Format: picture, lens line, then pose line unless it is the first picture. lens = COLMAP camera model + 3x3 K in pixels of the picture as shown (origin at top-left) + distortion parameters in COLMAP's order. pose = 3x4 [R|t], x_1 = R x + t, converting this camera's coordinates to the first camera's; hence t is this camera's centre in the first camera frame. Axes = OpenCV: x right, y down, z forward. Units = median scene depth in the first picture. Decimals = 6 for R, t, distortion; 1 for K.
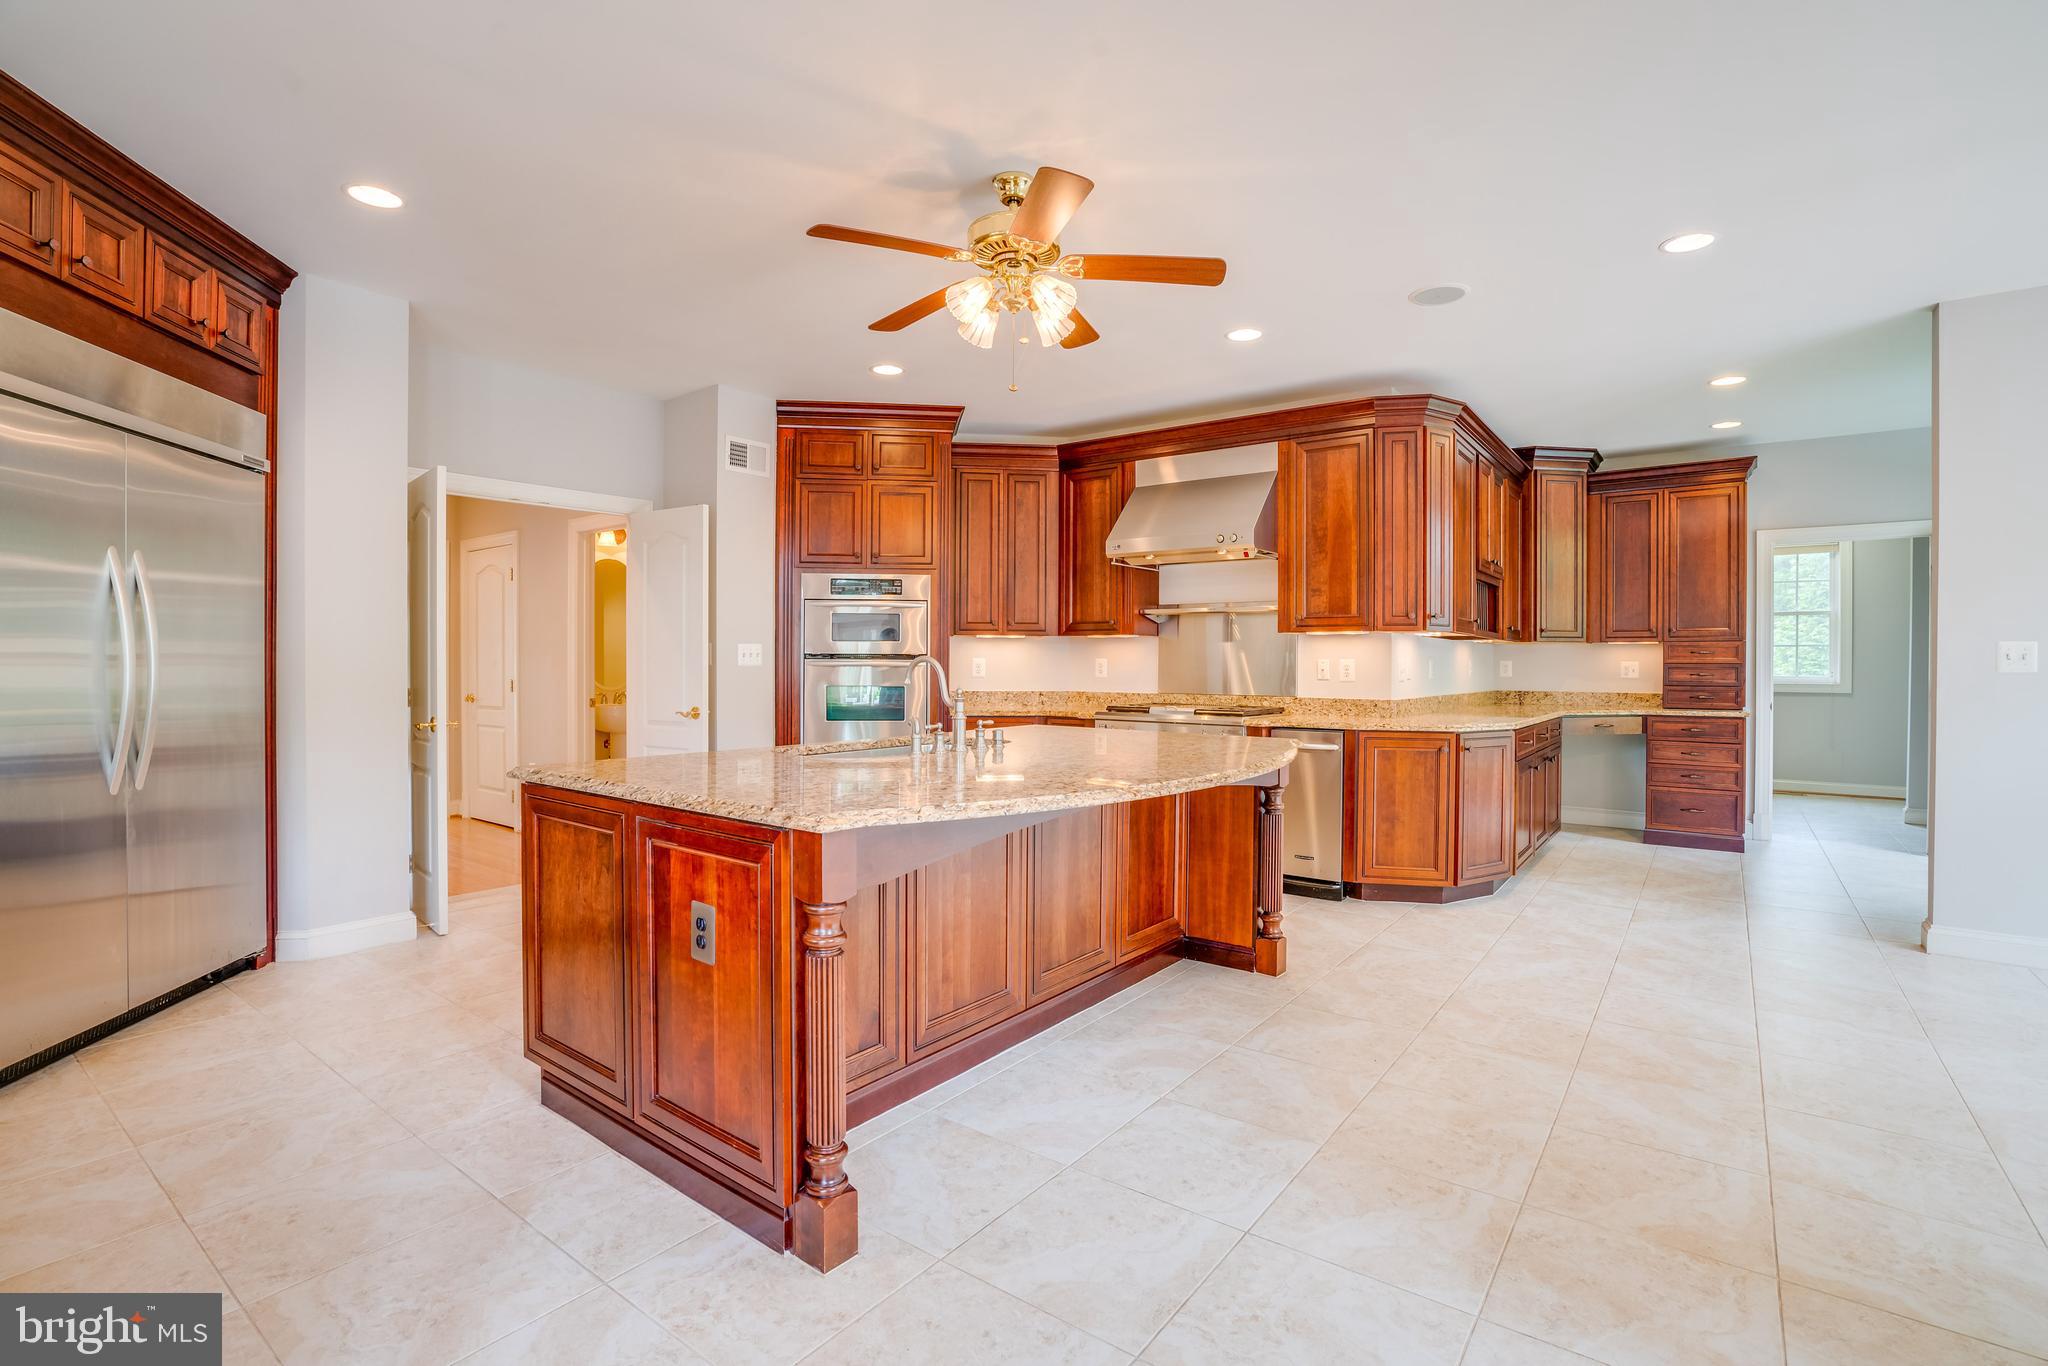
lens RADIAL K [[909.9, 0, 1046.8], [0, 909.9, 686.3], [0, 0, 1]] dist [-0.040675, 0.000540]
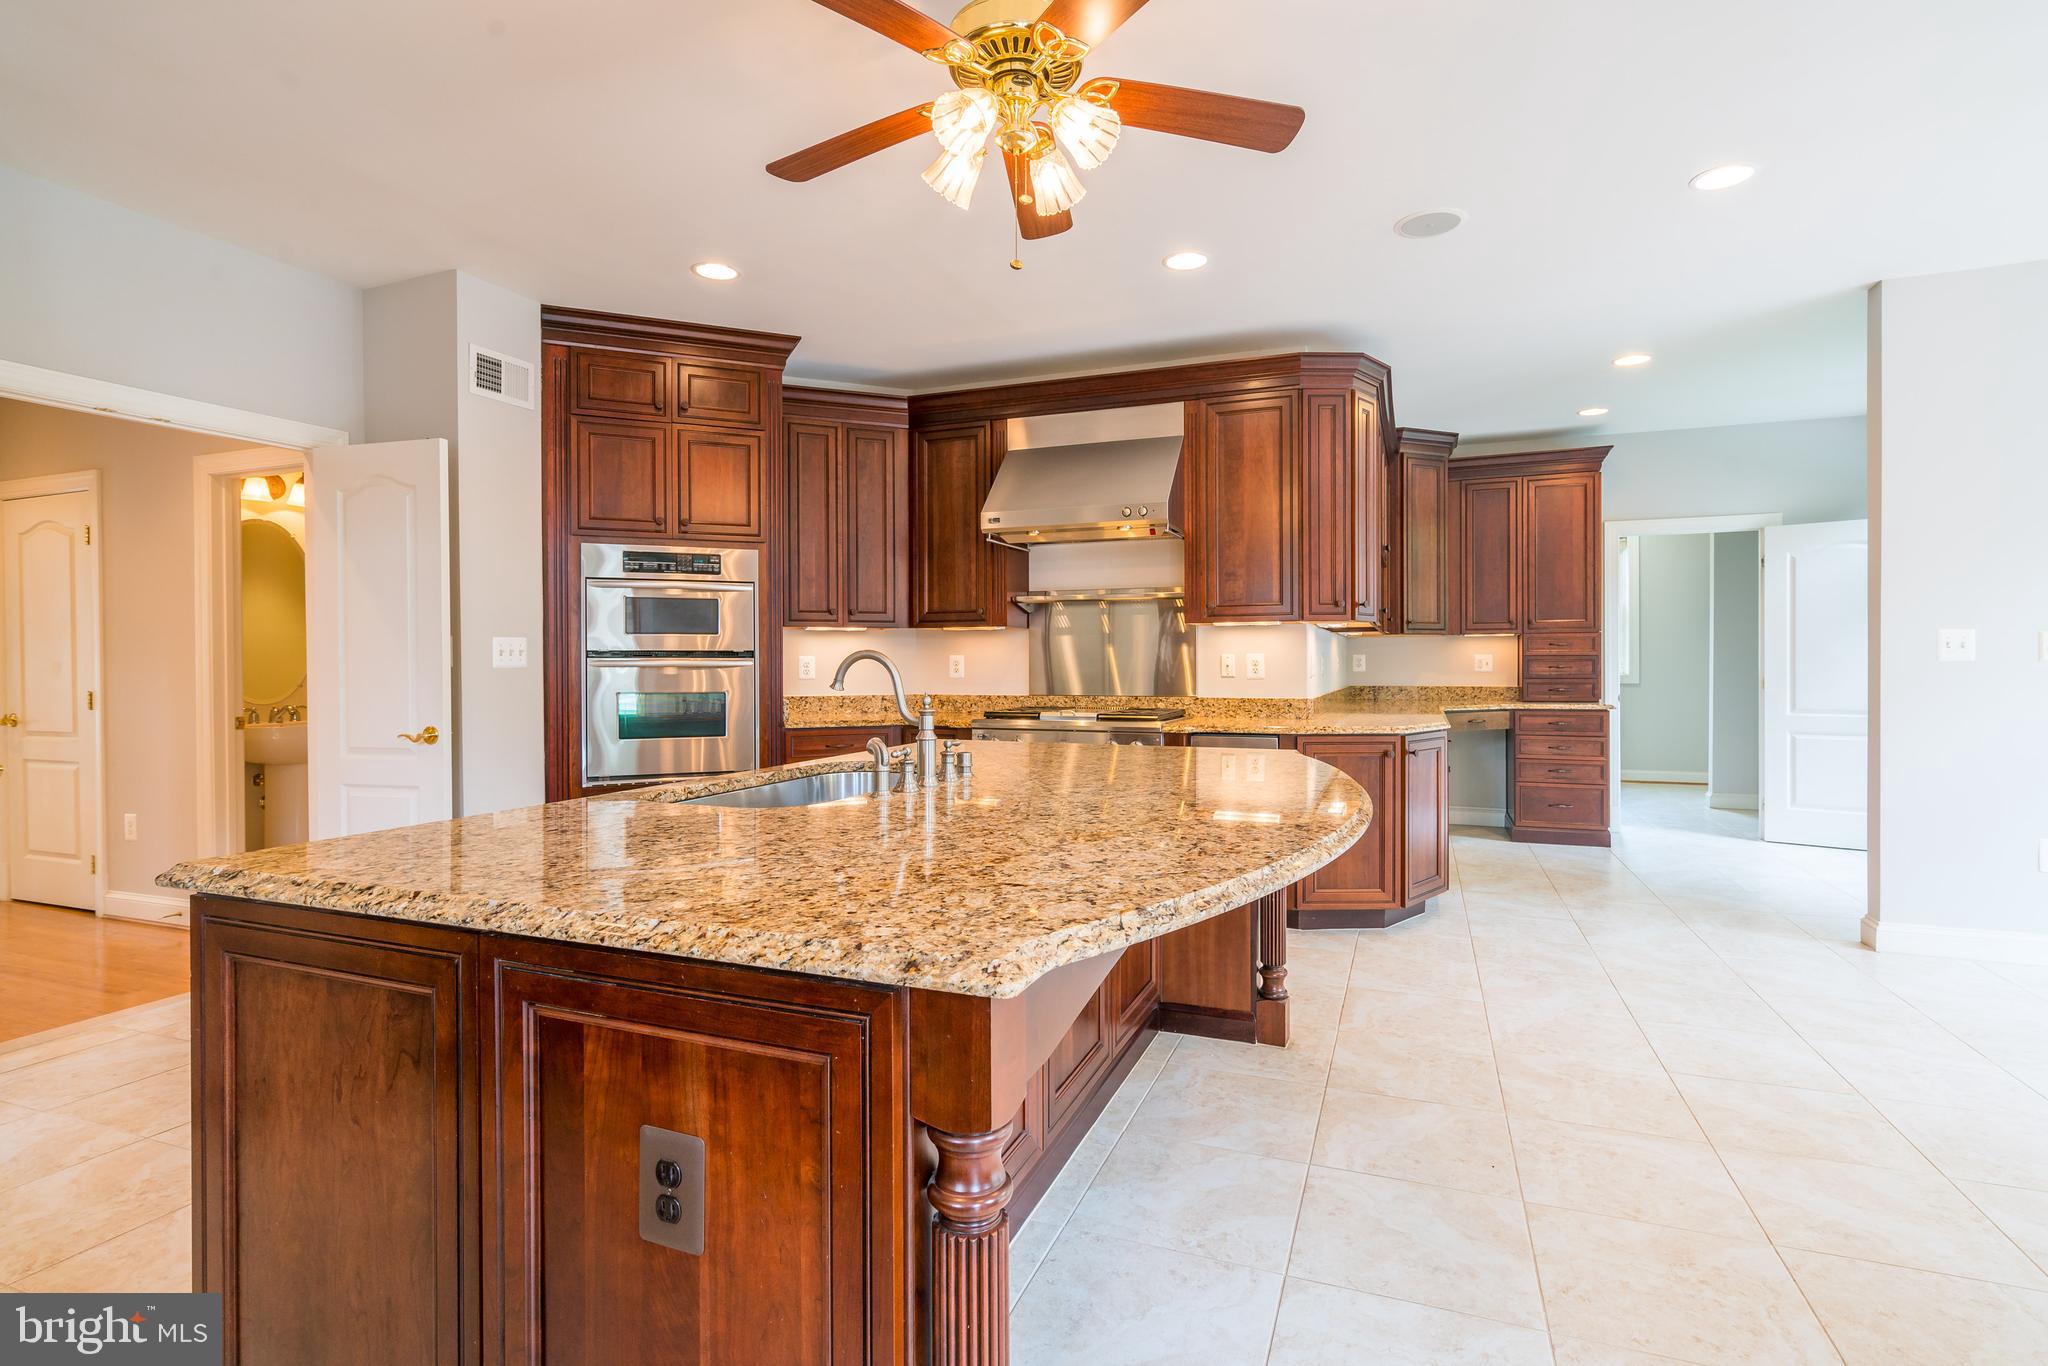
lens RADIAL K [[950.7, 0, 1029.4], [0, 950.7, 680.5], [0, 0, 1]] dist [-0.004602, 0.000394]
pose [[0.967160, -0.013154, 0.253829, -0.111773], [0.014648, 0.999885, -0.004000, -0.002911], [-0.253747, 0.007587, 0.967241, 0.151220]]
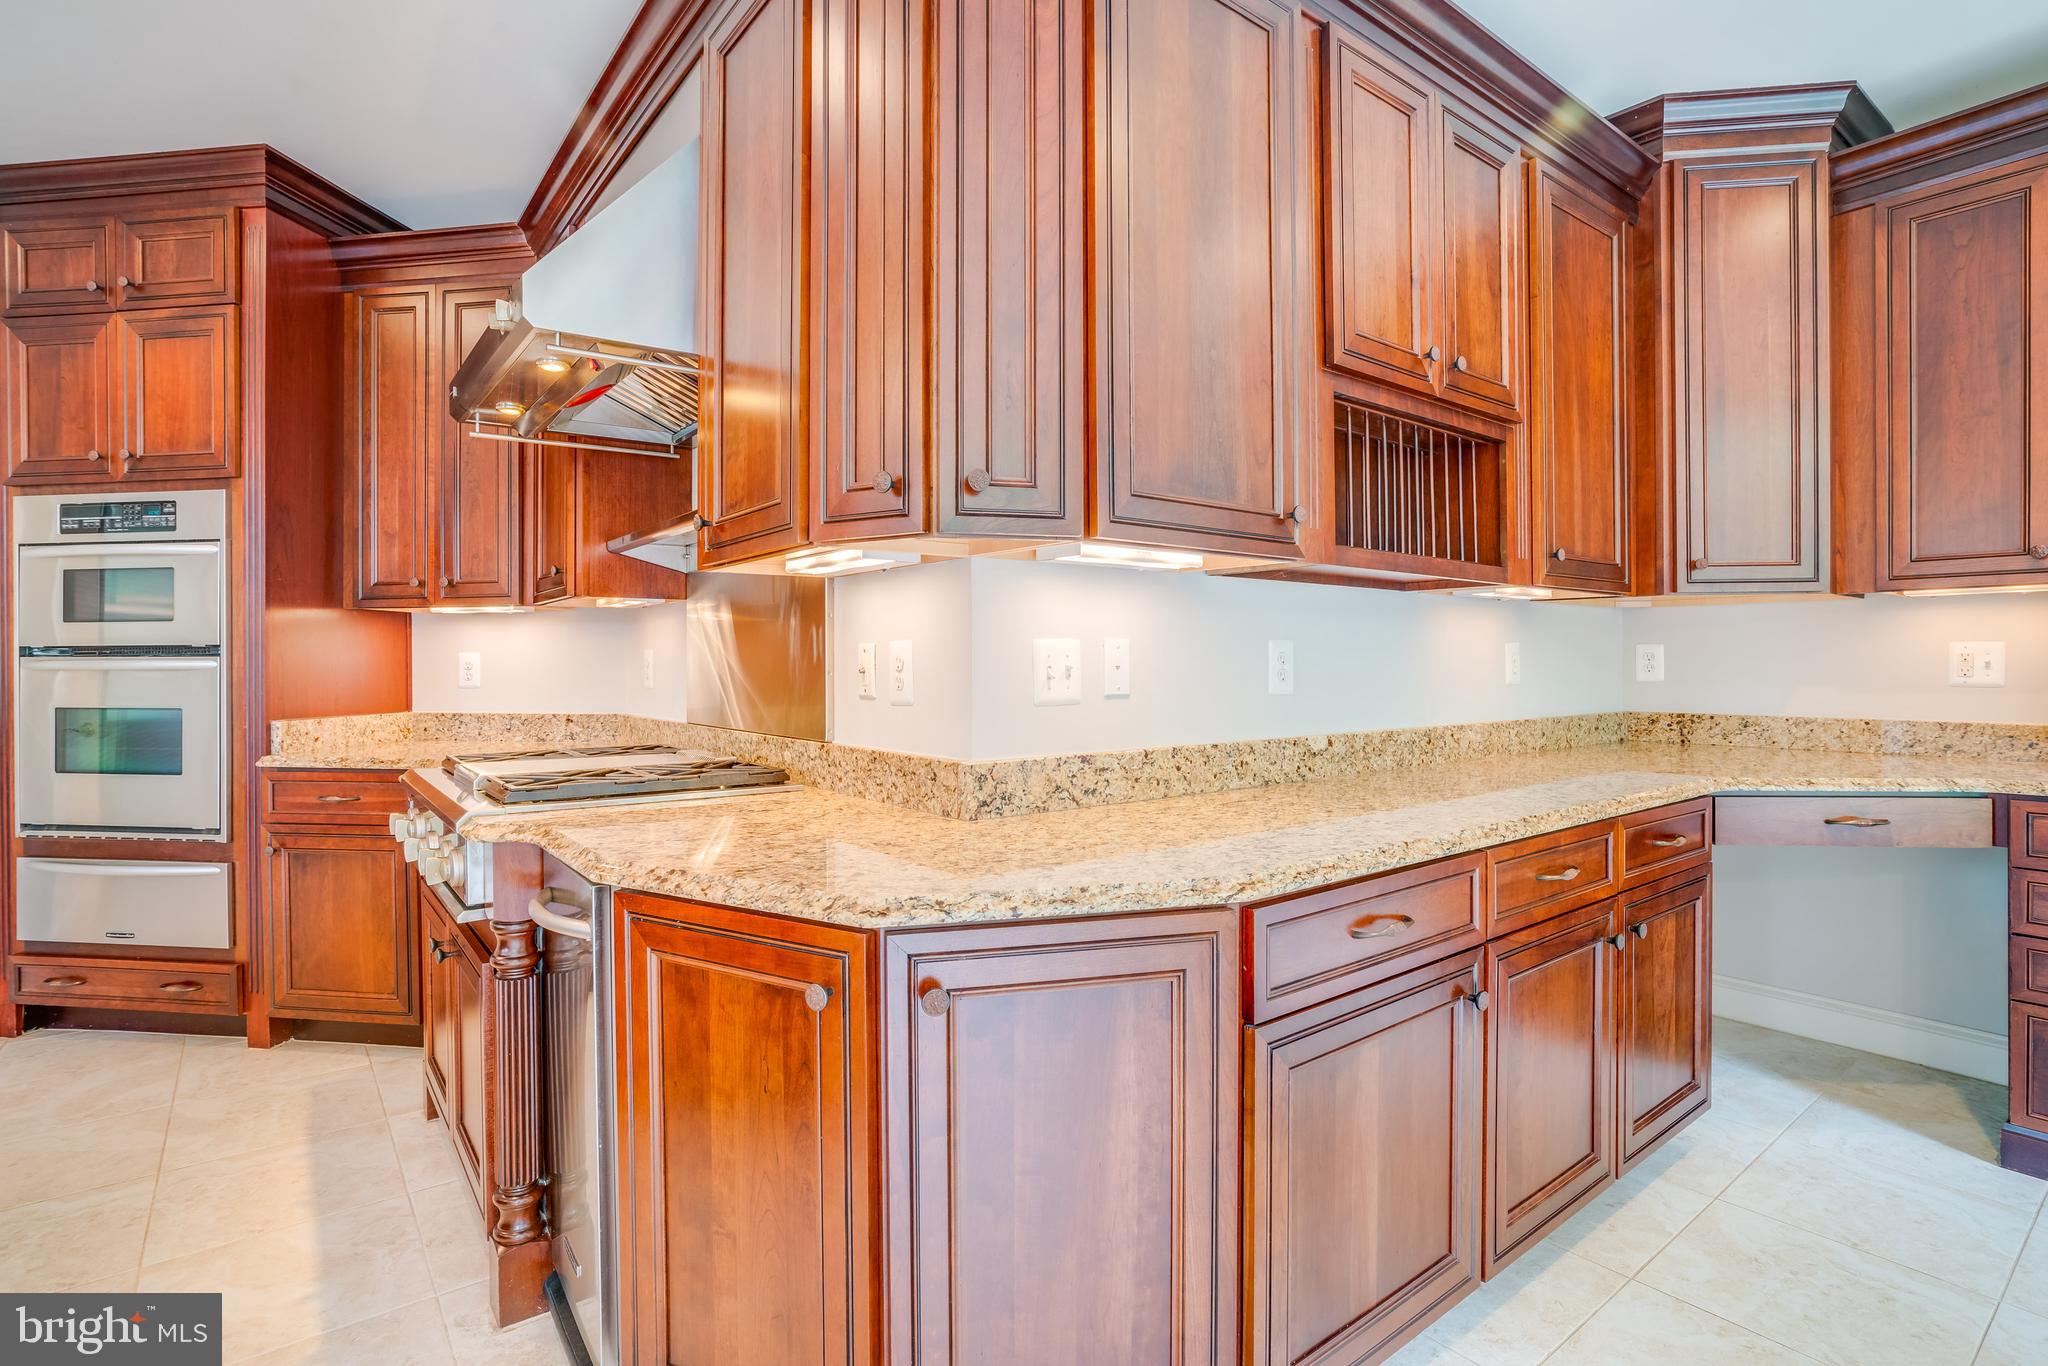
lens RADIAL K [[985.3, 0, 1024.0], [0, 985.3, 683.0], [0, 0, 1]] dist [-0.015489, 0.000073]
pose [[0.964148, -0.003260, -0.265345, 0.452267], [0.002131, 0.999987, -0.004541, -0.010686], [0.265357, 0.003812, 0.964143, 0.601849]]
